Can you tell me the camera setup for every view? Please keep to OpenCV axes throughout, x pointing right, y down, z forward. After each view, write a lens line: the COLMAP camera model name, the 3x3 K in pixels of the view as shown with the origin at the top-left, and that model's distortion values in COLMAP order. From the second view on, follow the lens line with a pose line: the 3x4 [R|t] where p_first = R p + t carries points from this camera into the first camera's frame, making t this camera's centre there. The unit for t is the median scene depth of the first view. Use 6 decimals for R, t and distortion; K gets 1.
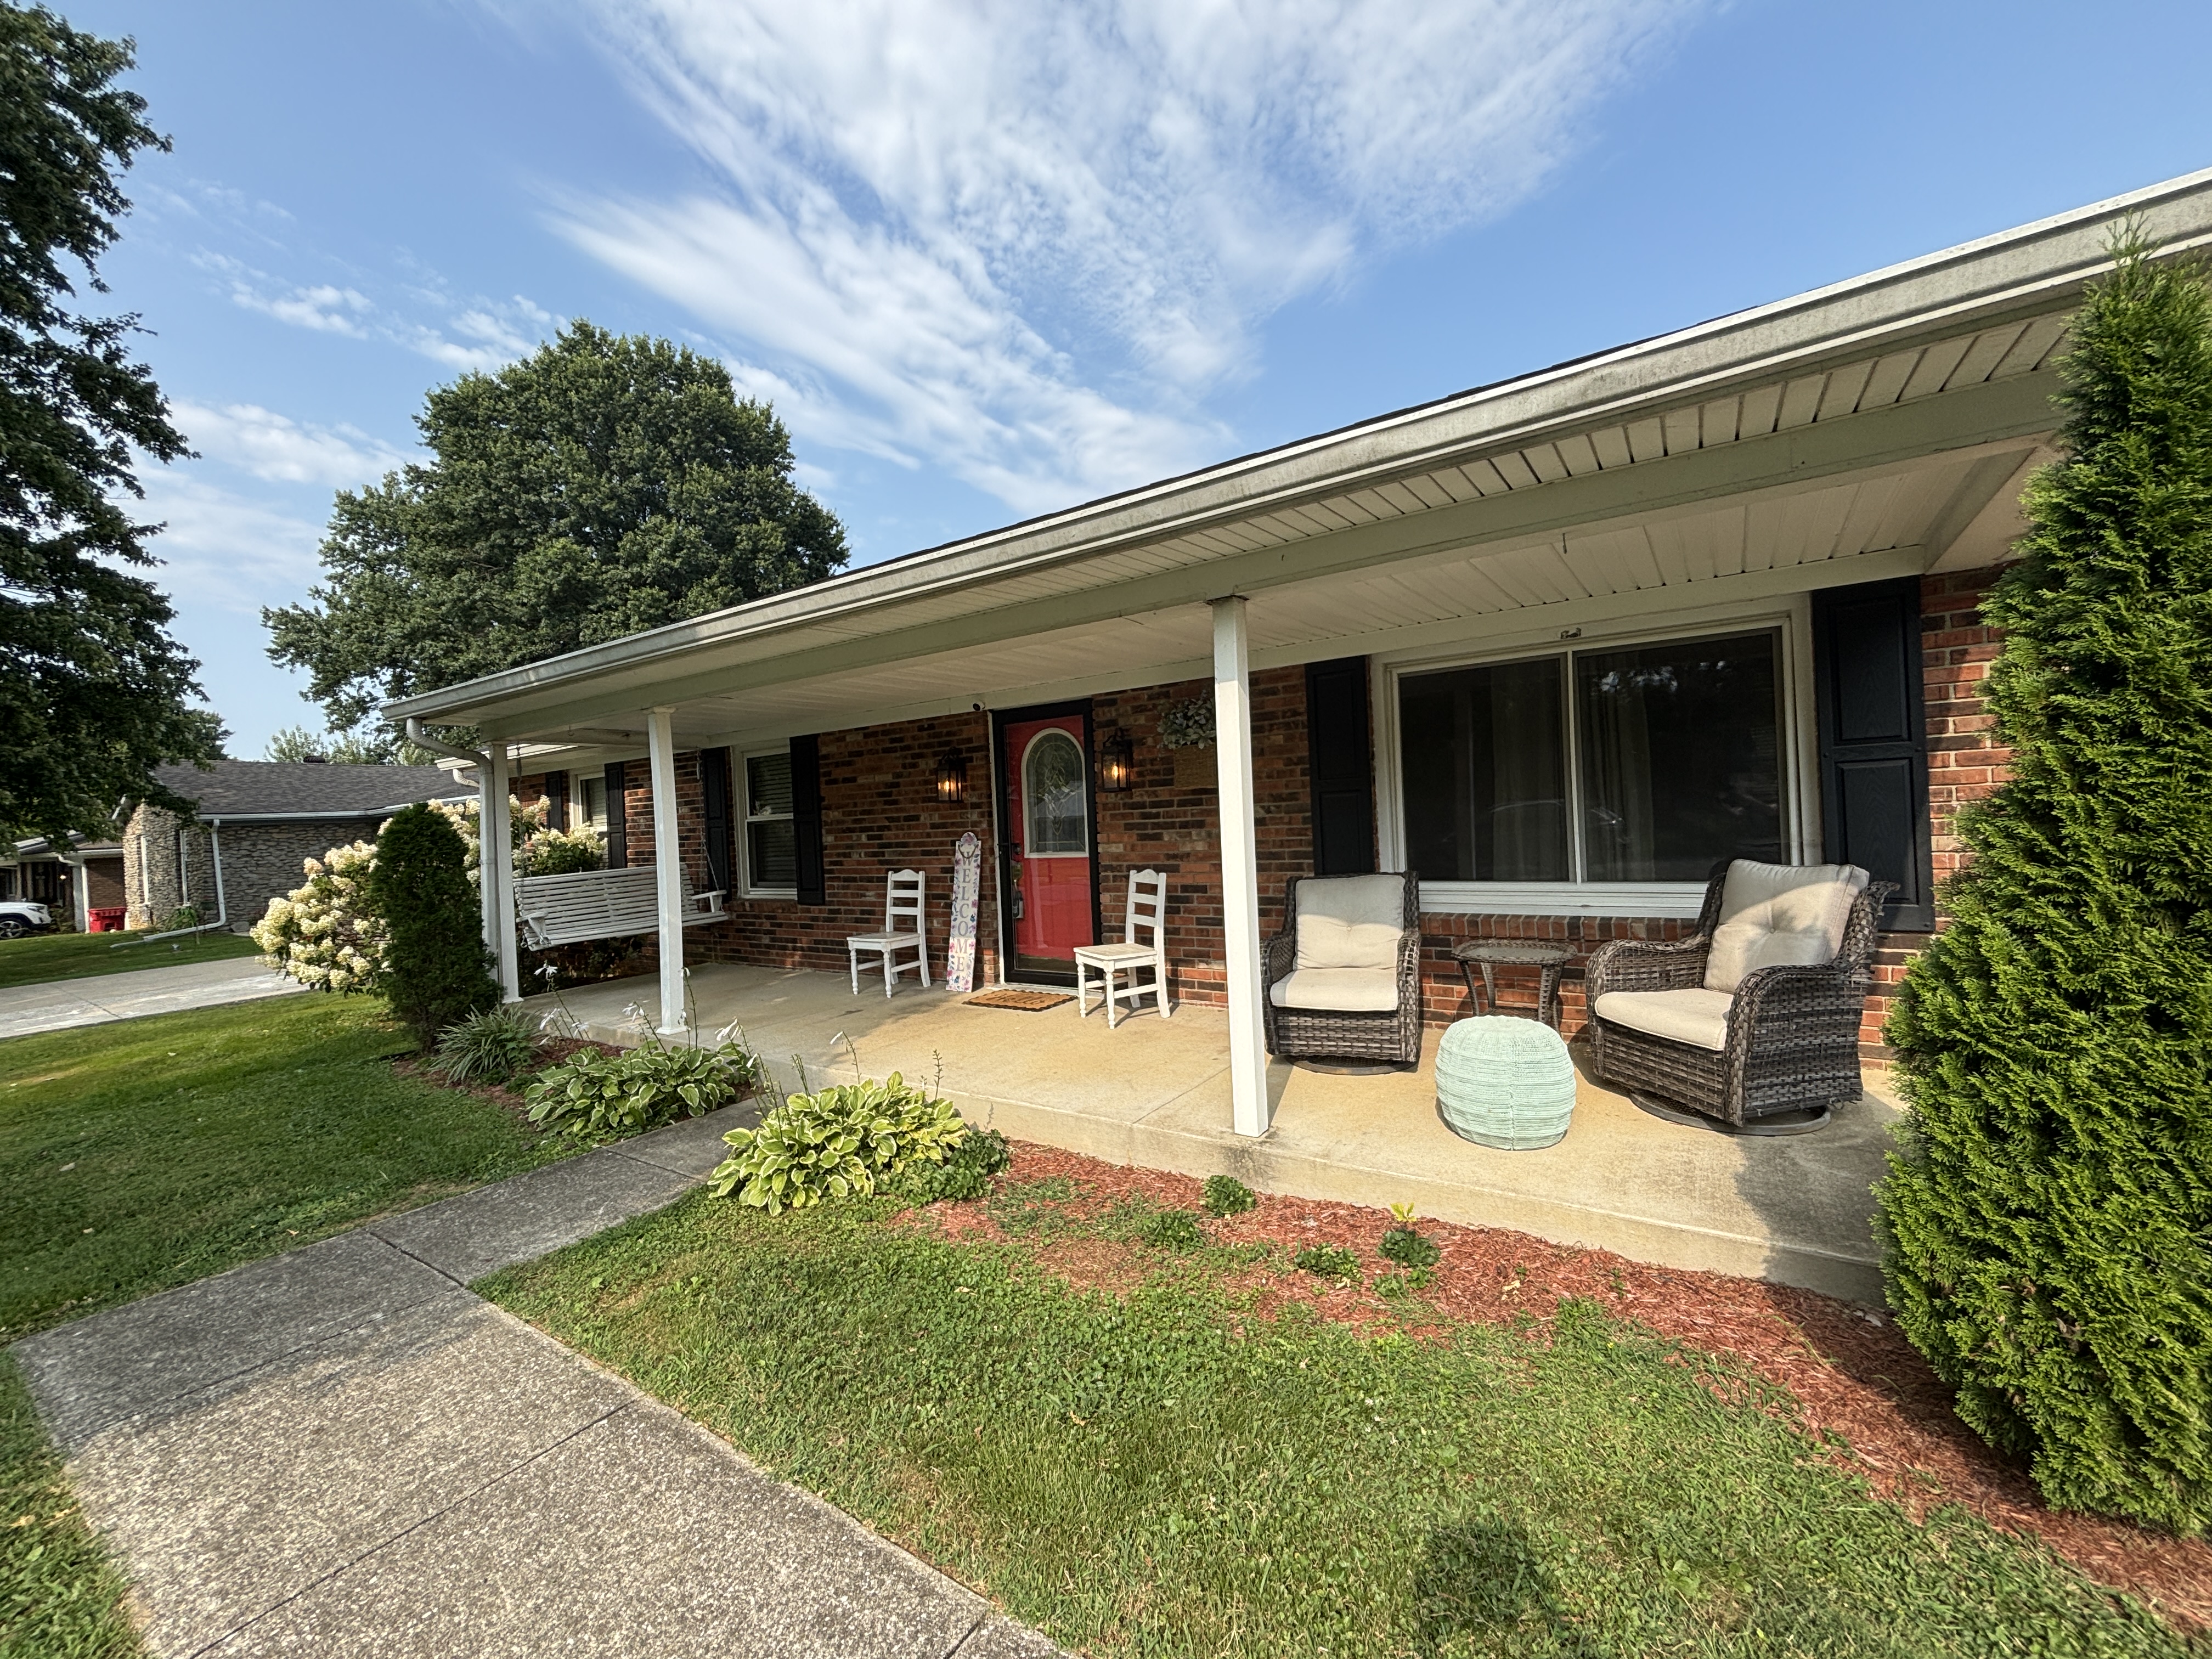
lens RADIAL K [[895.5, 0, 1117.1], [0, 895.5, 822.6], [0, 0, 1]] dist [-0.002957, -0.001293]
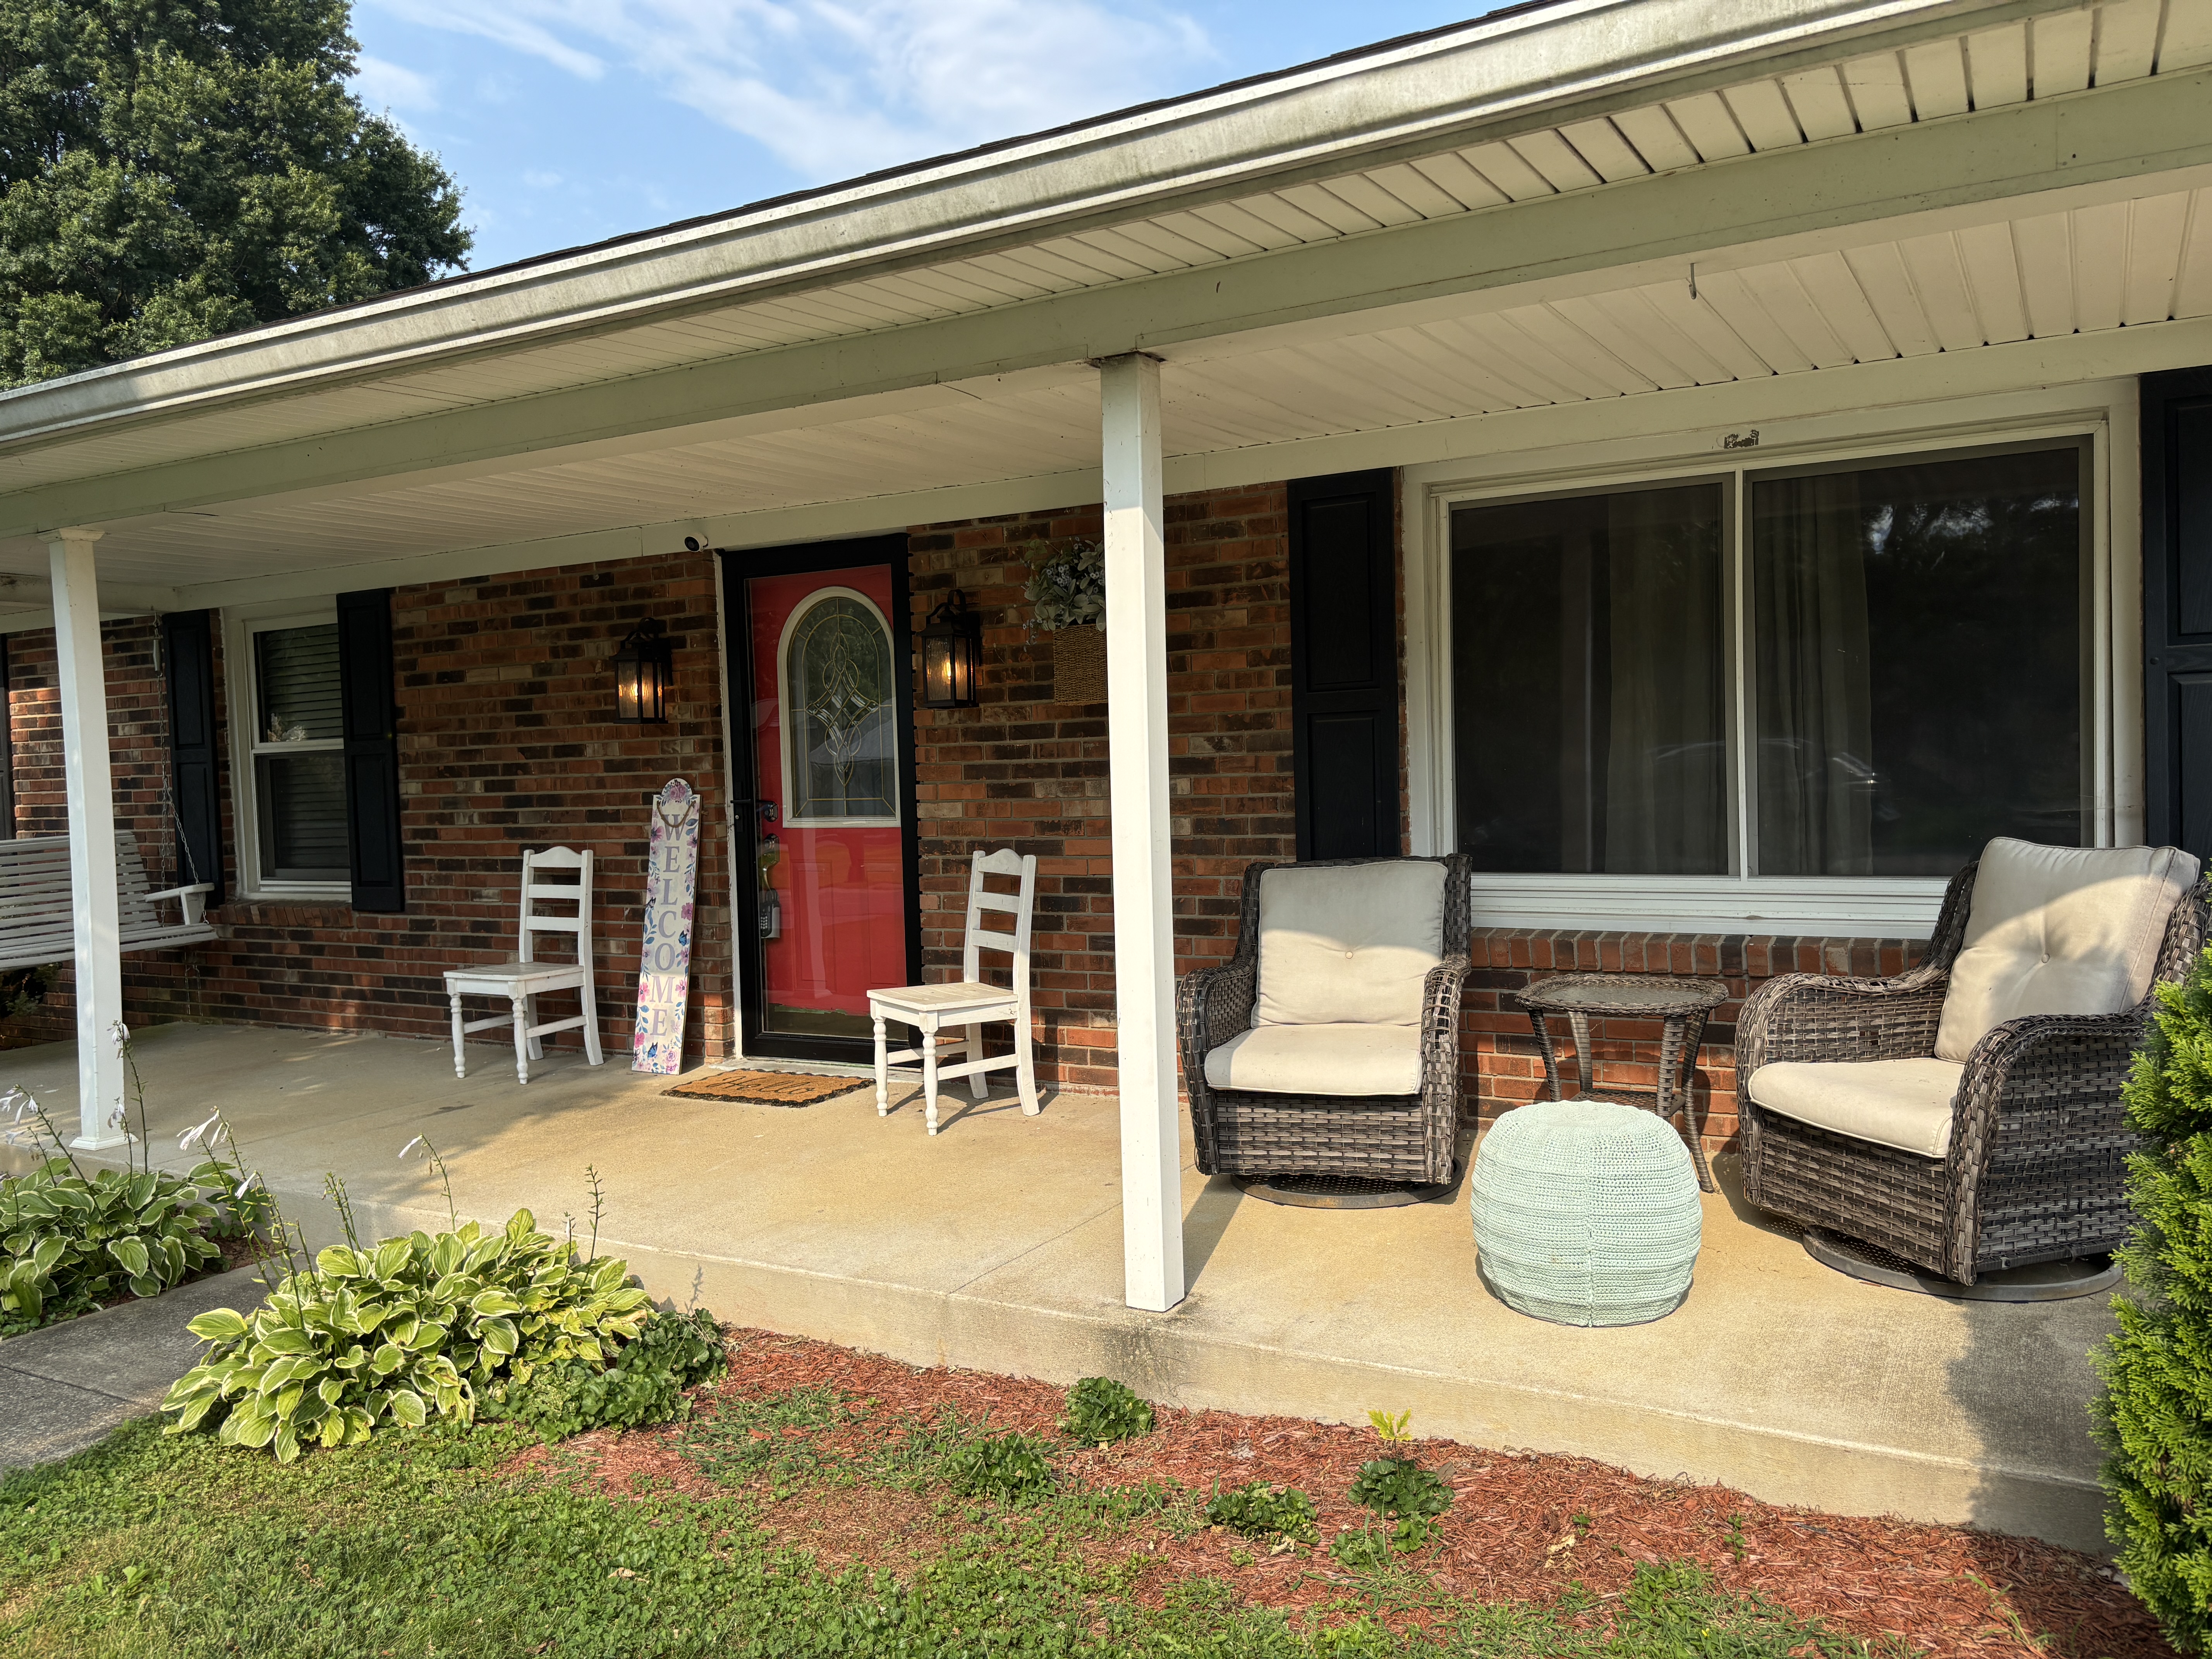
lens RADIAL K [[1675.9, 0, 1114.6], [0, 1675.9, 835.2], [0, 0, 1]] dist [0.018909, -0.017779]
pose [[0.997178, 0.011906, 0.074124, 0.037285], [-0.014592, 0.999252, 0.035806, 0.008518], [-0.073642, -0.036787, 0.996606, -0.046742]]
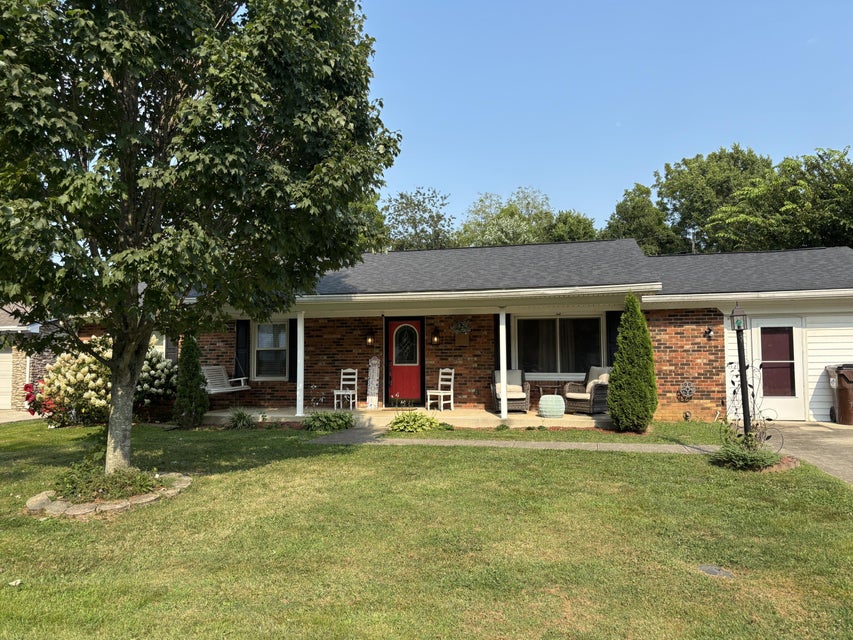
lens RADIAL K [[646.3, 0, 426.8], [0, 646.3, 319.7], [0, 0, 1]] dist [0.018909, -0.017779]
pose [[0.936854, 0.063542, 0.343900, -1.253892], [-0.034286, 0.995306, -0.090501, 0.130752], [-0.348036, 0.072995, 0.934635, -1.819603]]
